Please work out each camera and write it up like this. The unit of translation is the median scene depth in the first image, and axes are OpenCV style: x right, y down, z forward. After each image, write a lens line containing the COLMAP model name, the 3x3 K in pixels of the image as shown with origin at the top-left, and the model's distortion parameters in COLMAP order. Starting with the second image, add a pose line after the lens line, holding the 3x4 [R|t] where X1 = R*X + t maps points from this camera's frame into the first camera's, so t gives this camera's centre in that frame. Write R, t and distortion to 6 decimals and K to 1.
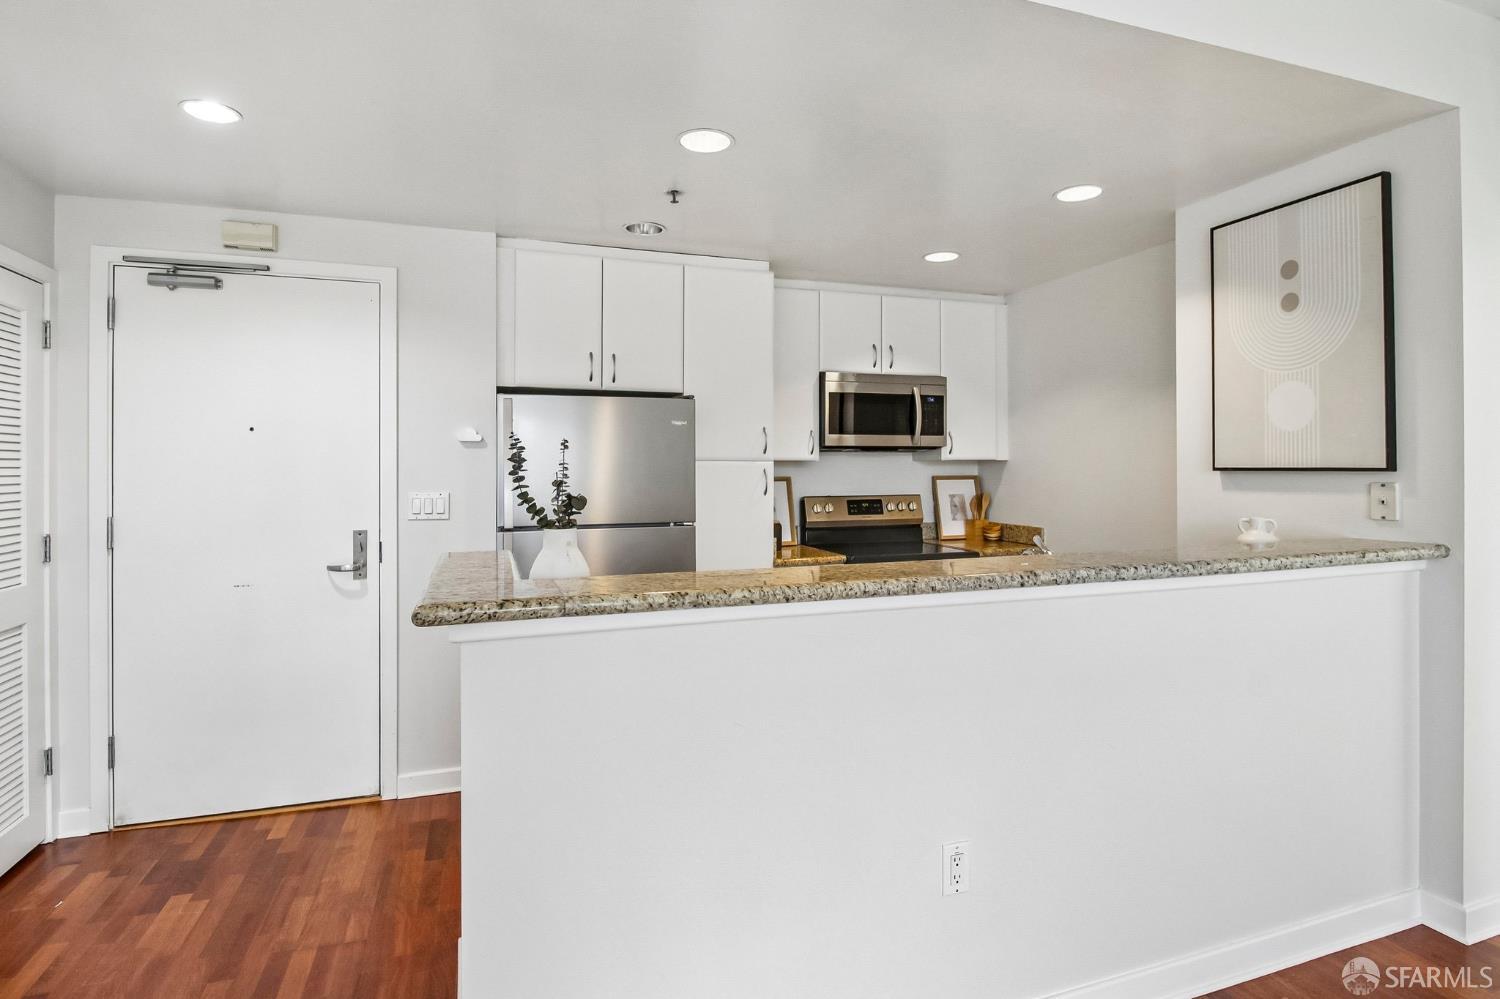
lens RADIAL K [[775.6, 0, 755.6], [0, 775.6, 463.6], [0, 0, 1]] dist [0.003595, -0.012349]
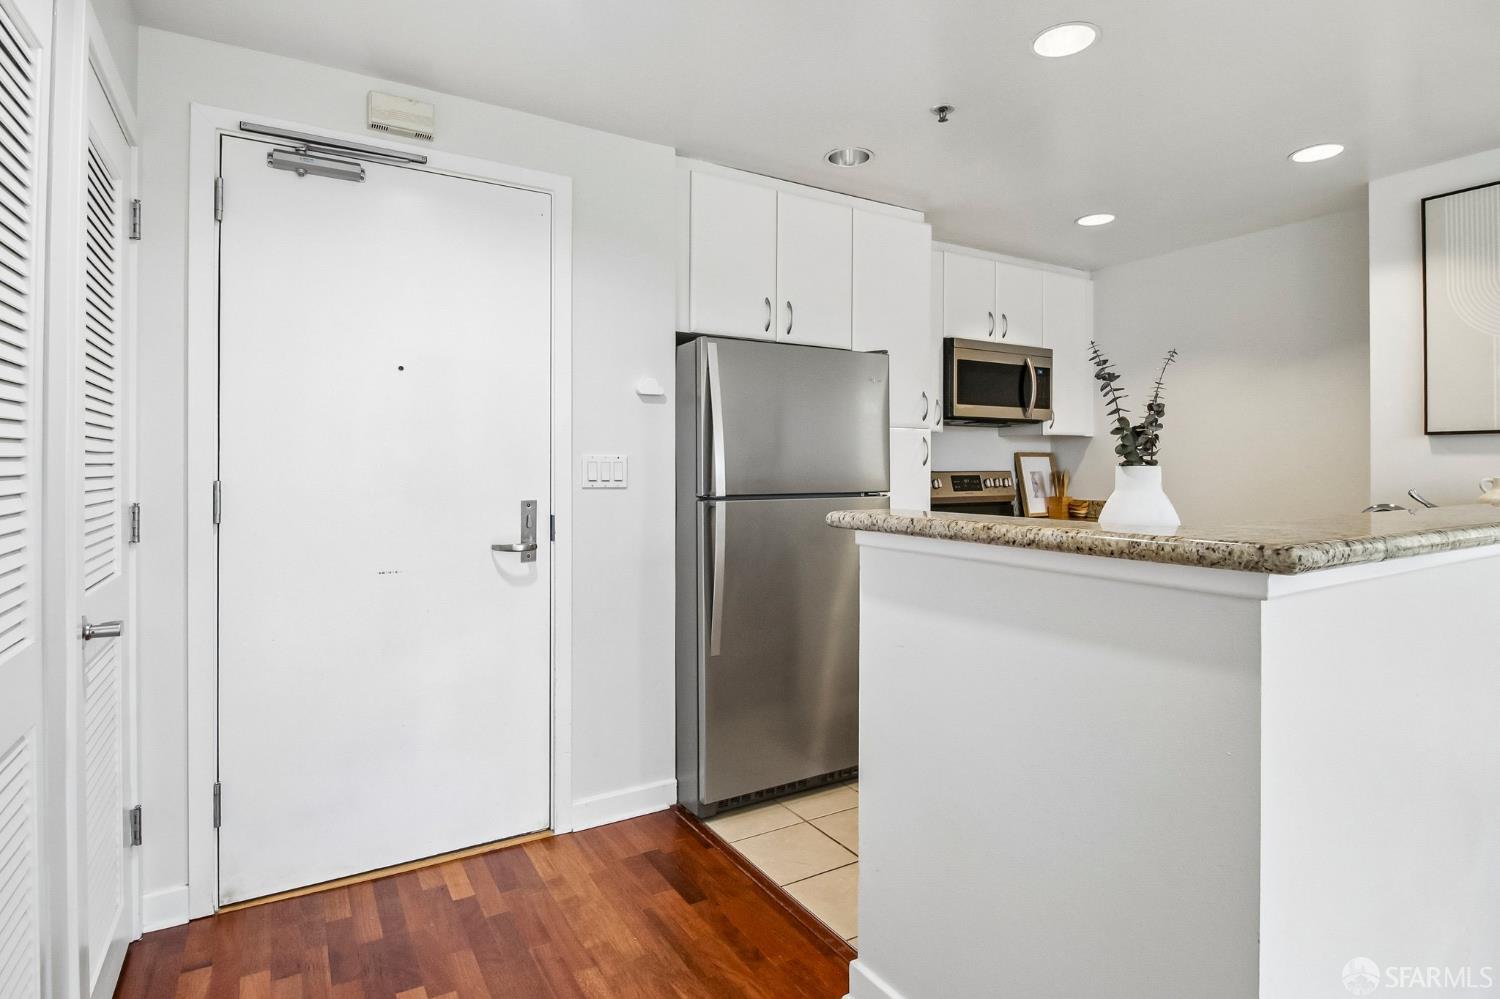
lens RADIAL K [[775.6, 0, 756.6], [0, 775.6, 463.7], [0, 0, 1]] dist [0.003595, -0.012349]
pose [[0.978589, 0.003979, 0.205786, -0.452468], [-0.004335, 0.999990, 0.001279, 0.046429], [-0.205779, -0.002144, 0.978596, 0.170899]]
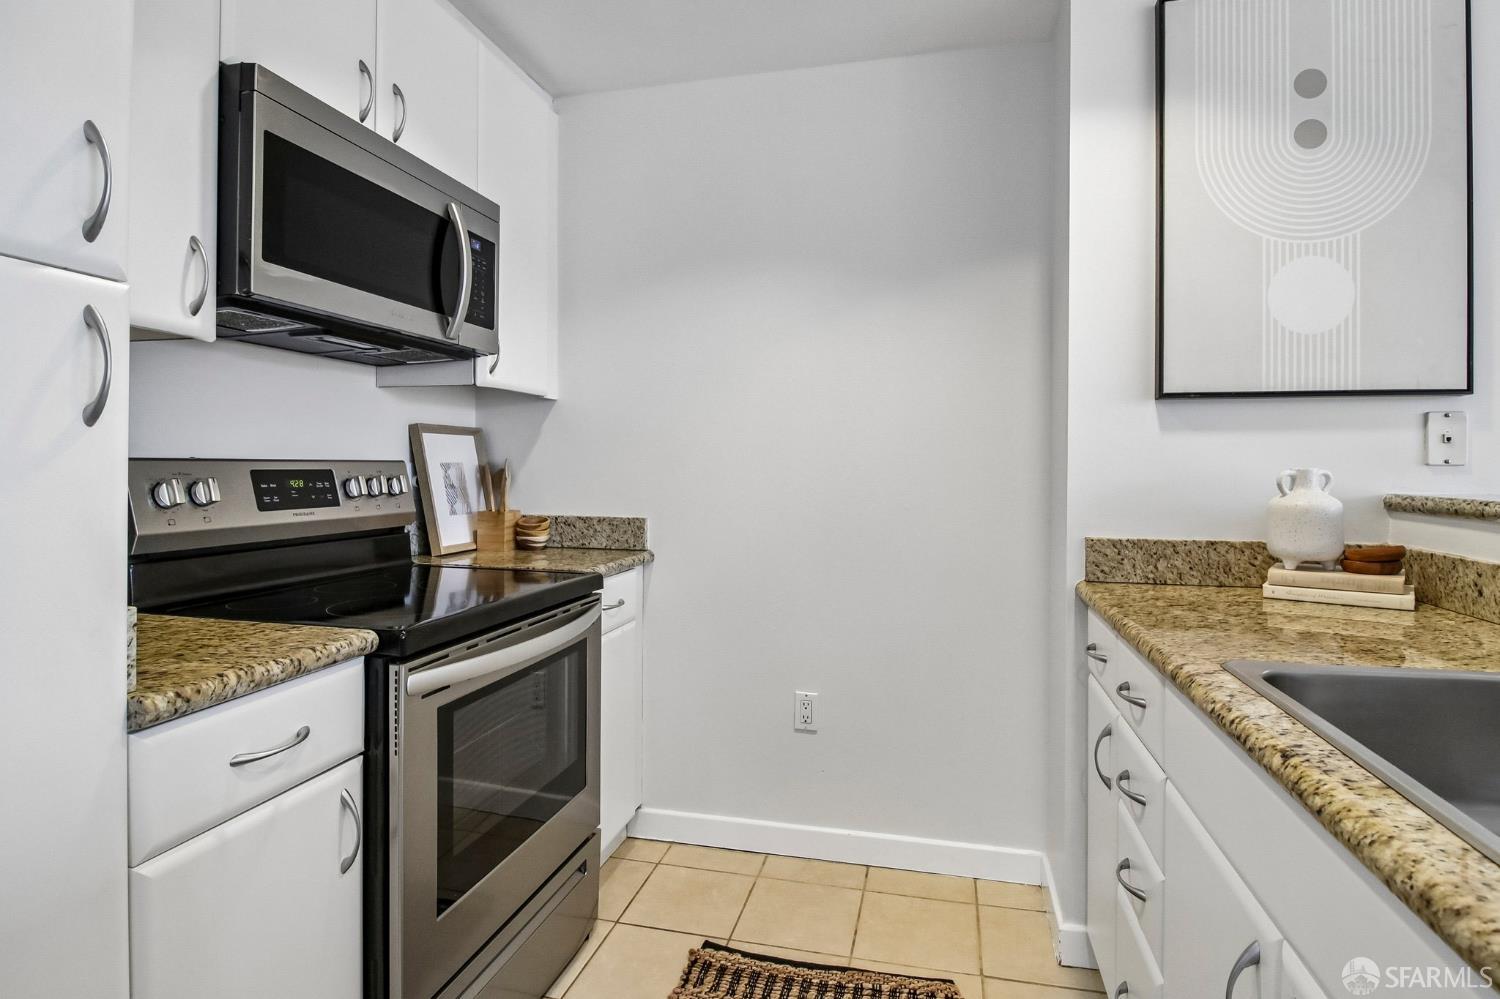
lens RADIAL K [[775.6, 0, 754.3], [0, 775.6, 470.0], [0, 0, 1]] dist [0.003595, -0.012349]
pose [[0.547031, 0.001483, 0.837111, -0.085241], [-0.010760, 0.999928, 0.005260, 0.061243], [-0.837043, -0.011885, 0.547007, 0.872408]]
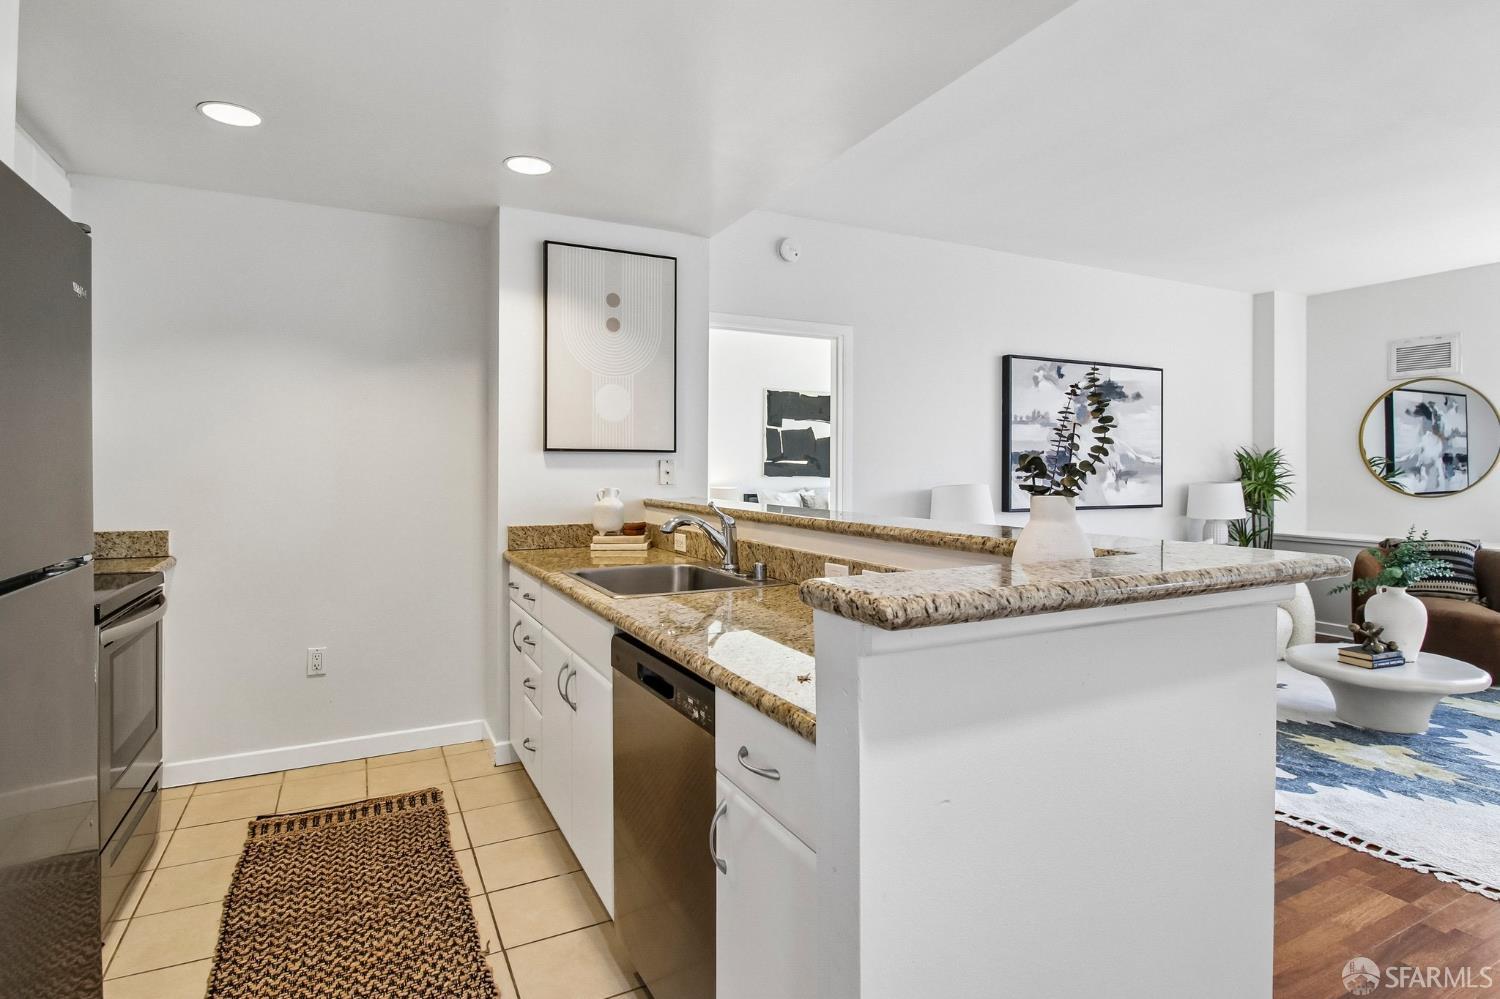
lens RADIAL K [[775.6, 0, 752.3], [0, 775.6, 465.1], [0, 0, 1]] dist [0.003595, -0.012349]
pose [[-0.132447, 0.006717, 0.991167, -0.557303], [-0.007589, 0.999941, -0.007791, 0.034515], [-0.991161, -0.008554, -0.132388, 0.792286]]
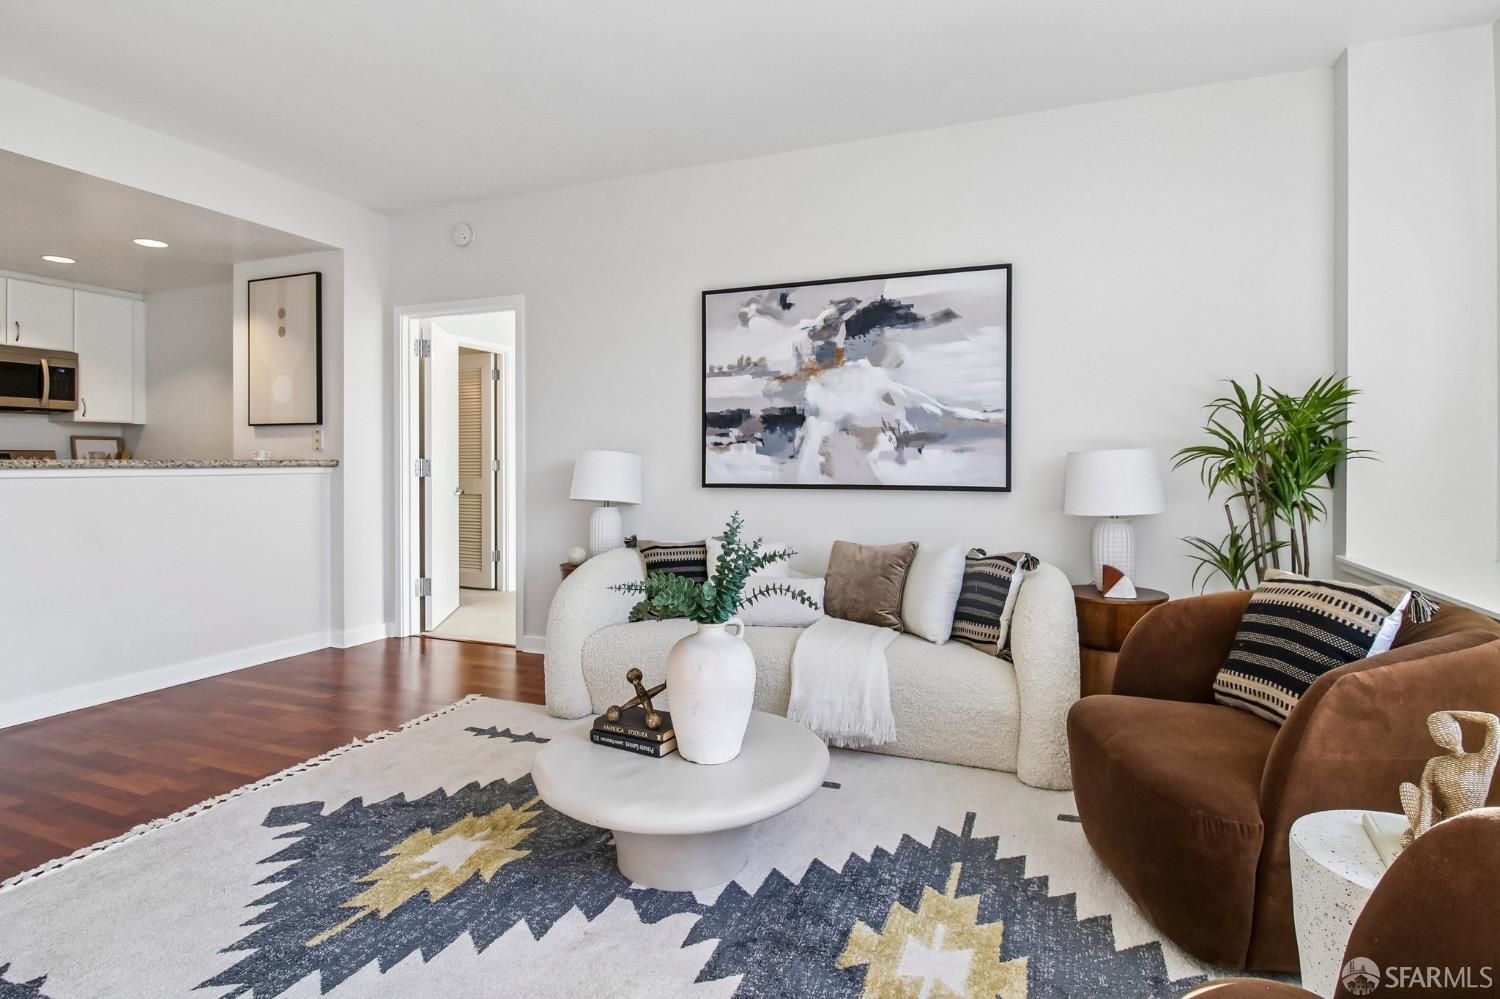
lens RADIAL K [[775.6, 0, 755.7], [0, 775.6, 467.0], [0, 0, 1]] dist [0.003595, -0.012349]
pose [[0.660230, -0.000493, 0.751063, 0.052173], [-0.008162, 0.999936, 0.007831, 0.070545], [-0.751019, -0.011301, 0.660184, -0.866963]]
